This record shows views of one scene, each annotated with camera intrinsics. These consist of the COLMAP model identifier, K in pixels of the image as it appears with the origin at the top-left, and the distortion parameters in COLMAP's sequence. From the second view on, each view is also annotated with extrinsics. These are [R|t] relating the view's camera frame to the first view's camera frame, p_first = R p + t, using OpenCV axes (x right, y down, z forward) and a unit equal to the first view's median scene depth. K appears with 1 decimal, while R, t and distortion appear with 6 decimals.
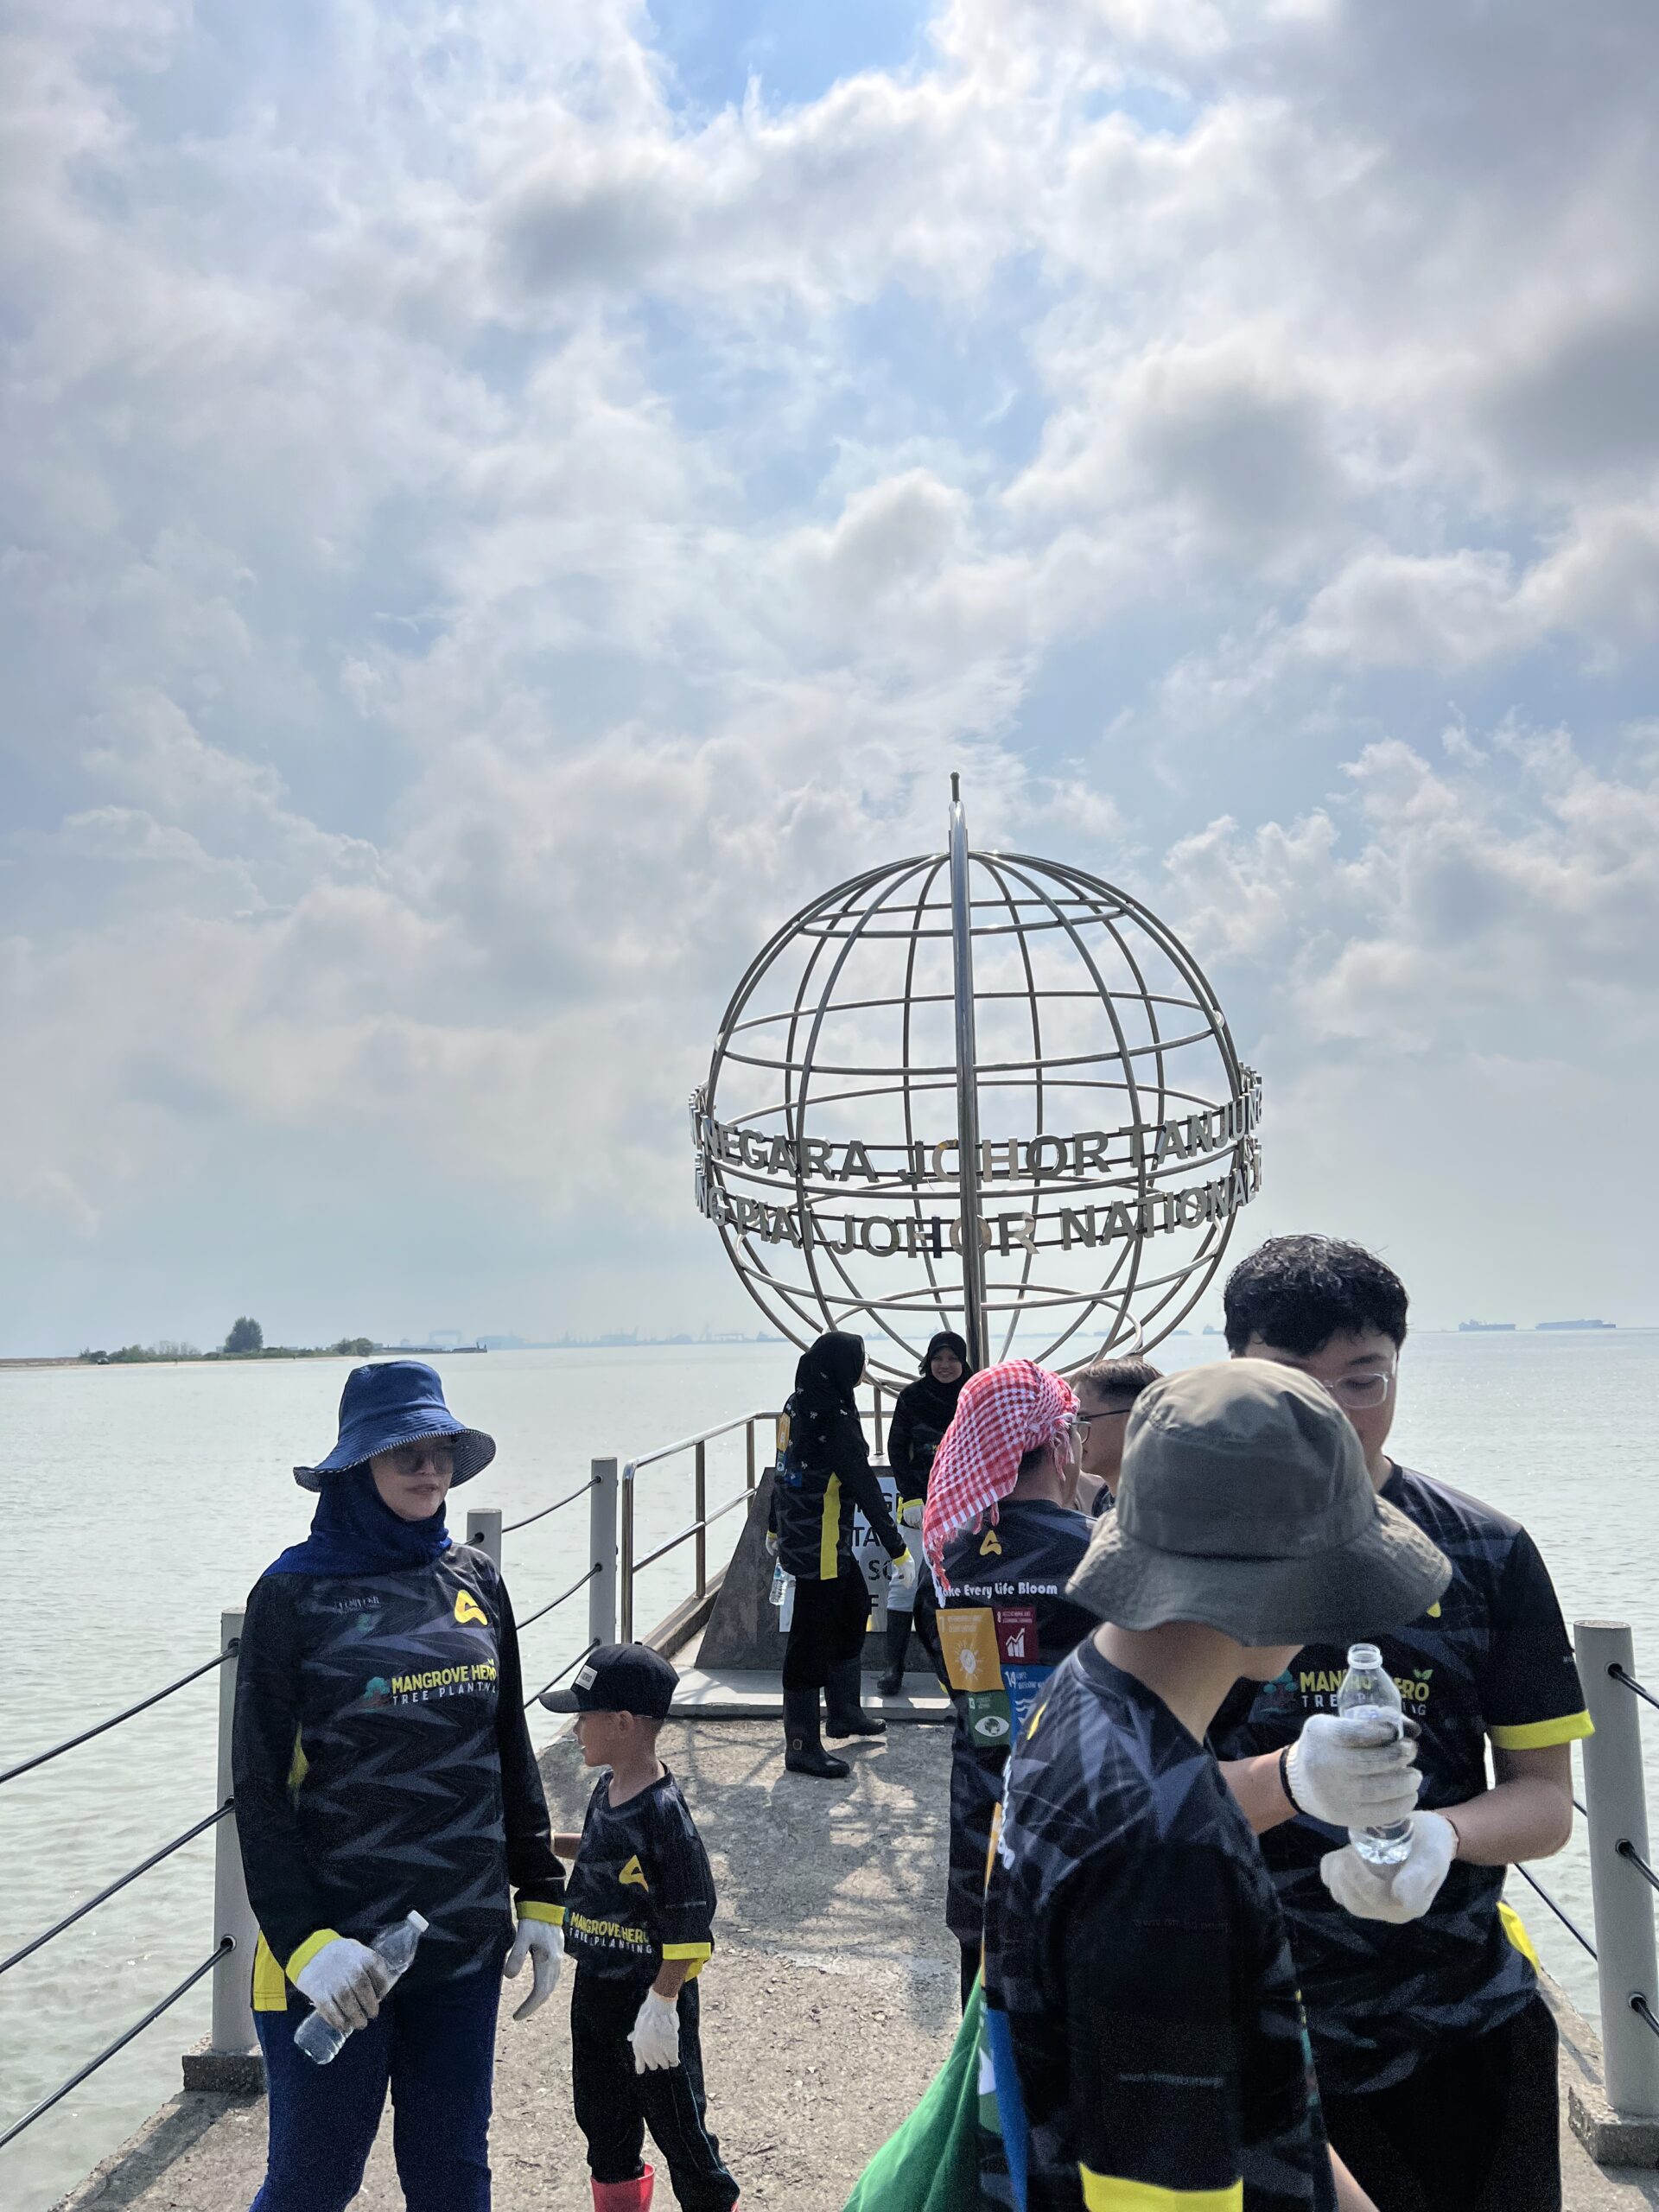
lens RADIAL K [[1678.4, 0, 803.3], [0, 1678.4, 1135.4], [0, 0, 1]] dist [0.074106, -0.075028]
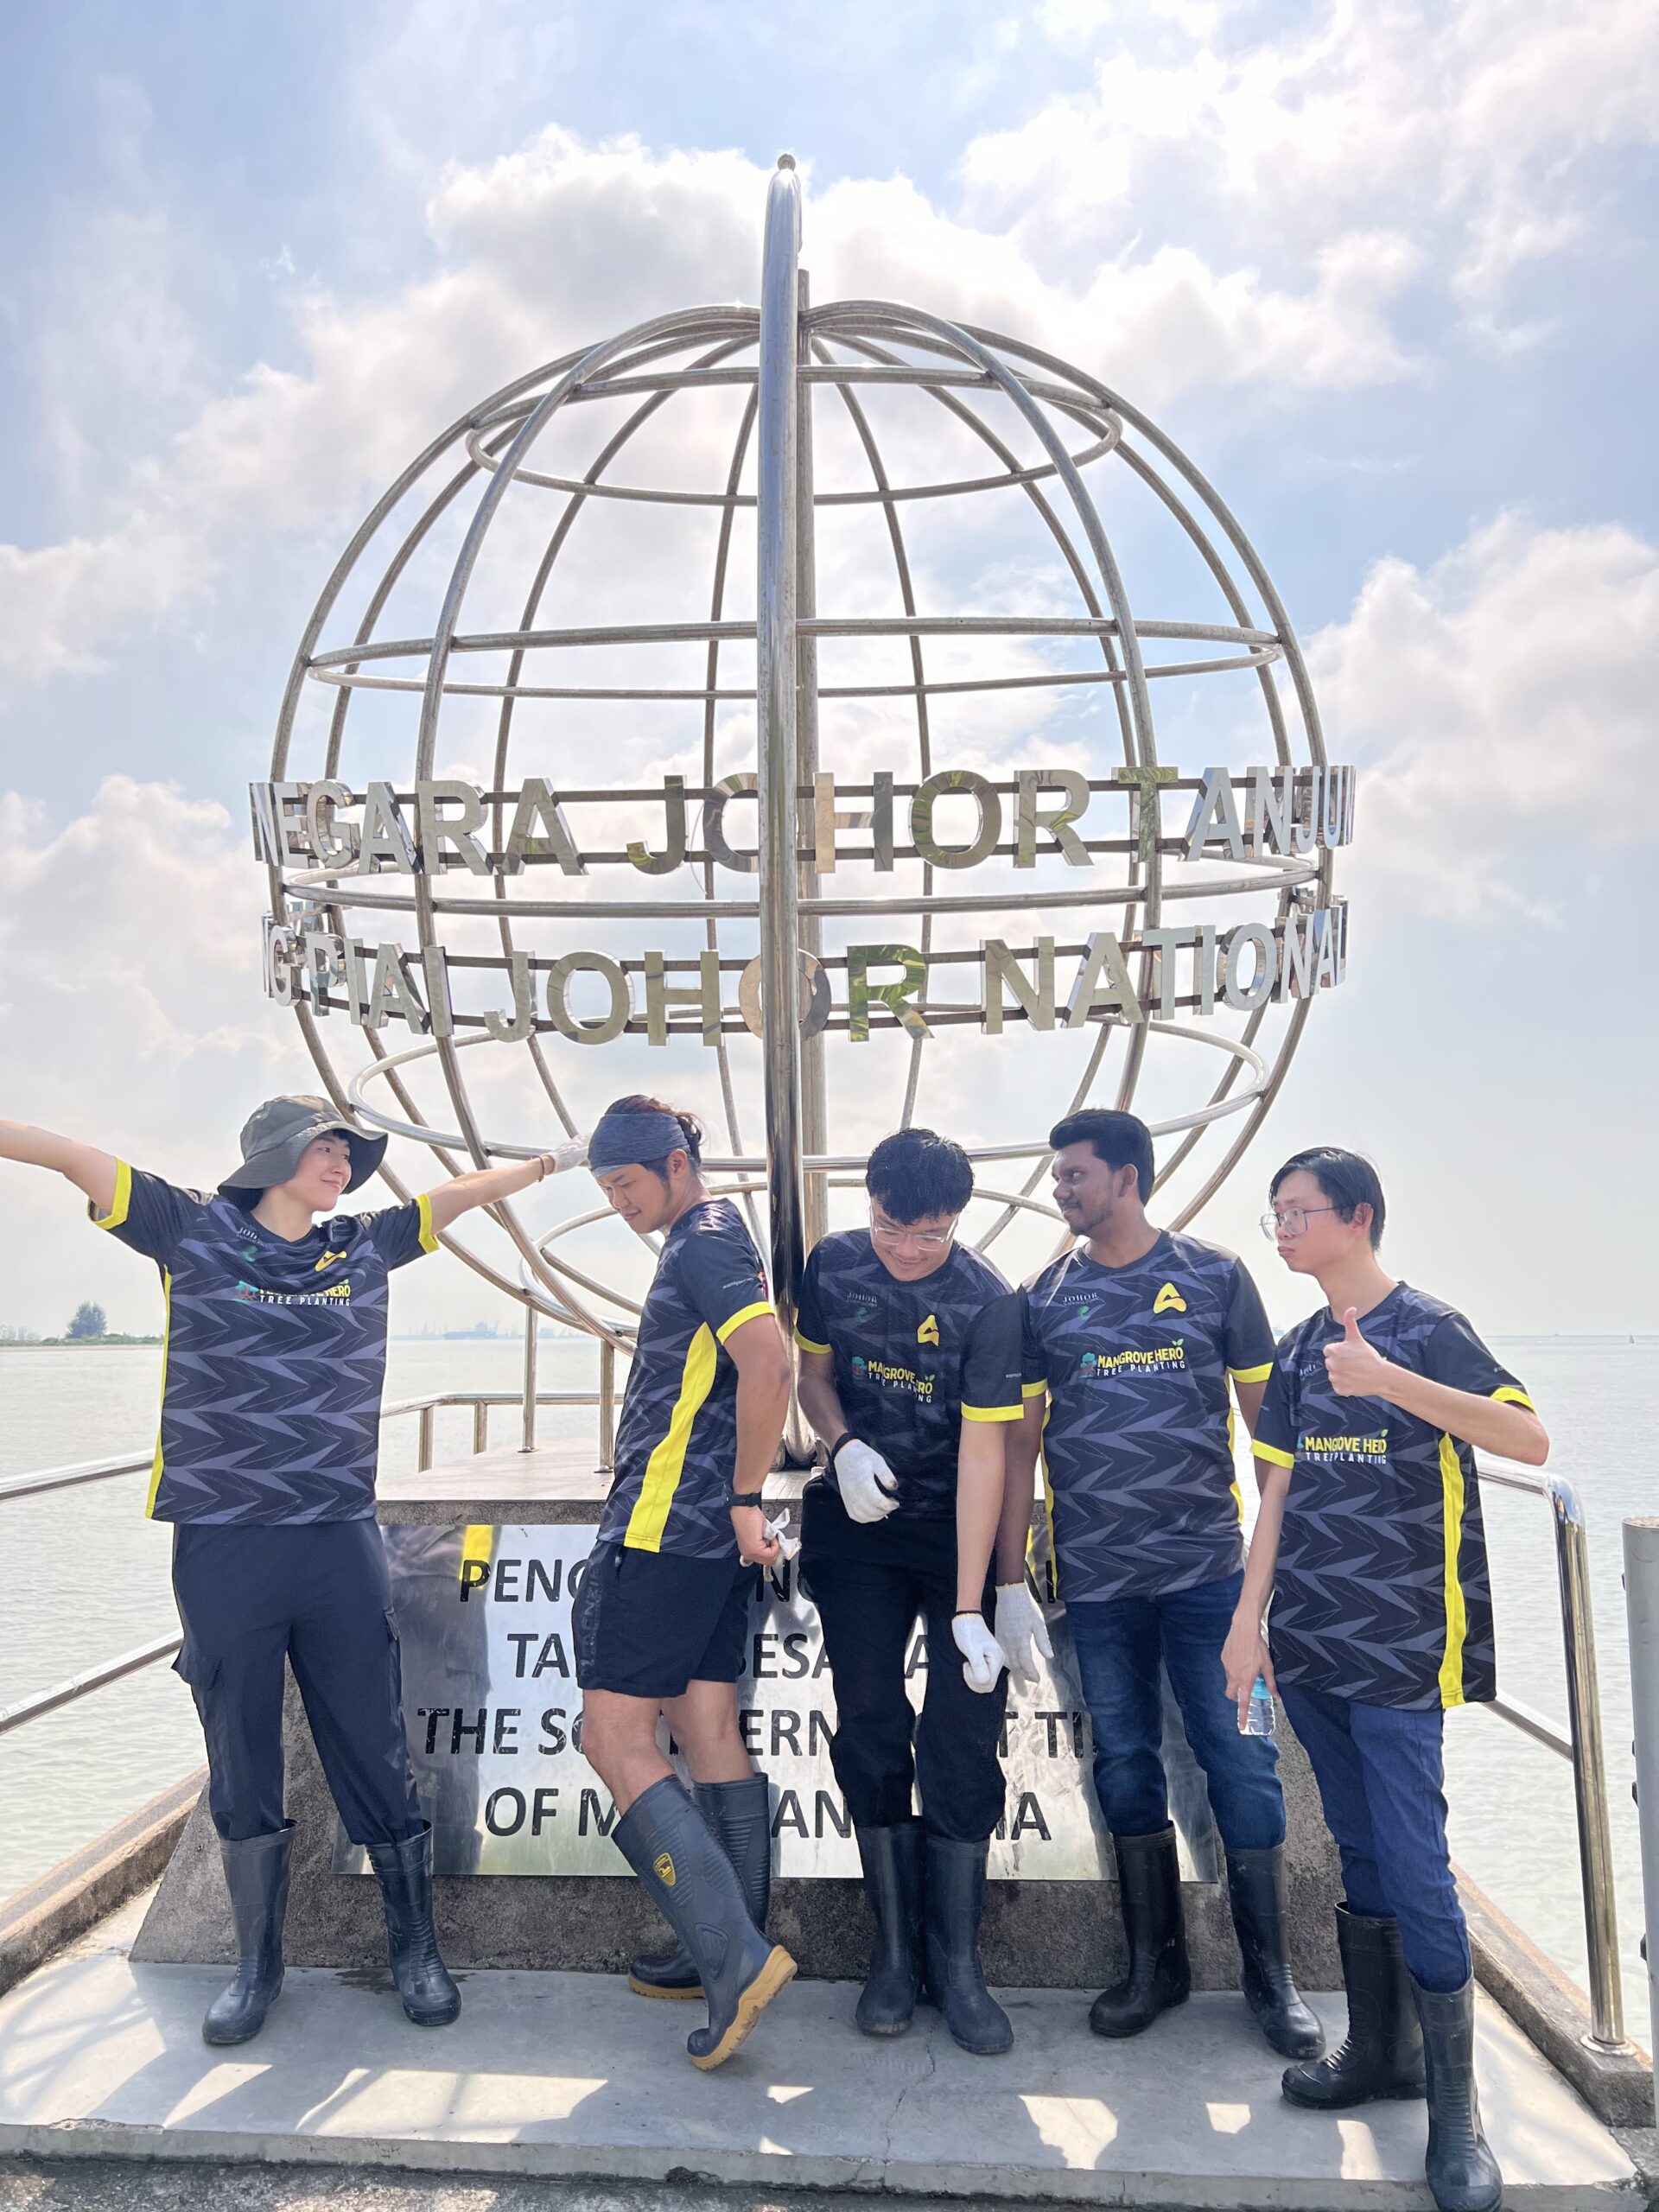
lens RADIAL K [[1671.9, 0, 807.7], [0, 1671.9, 1095.5], [0, 0, 1]] dist [0.064595, -0.070675]
pose [[0.996450, 0.023542, 0.080828, 0.069574], [-0.022556, 0.999660, -0.013079, 0.091866], [-0.081109, 0.011210, 0.996642, 0.549158]]
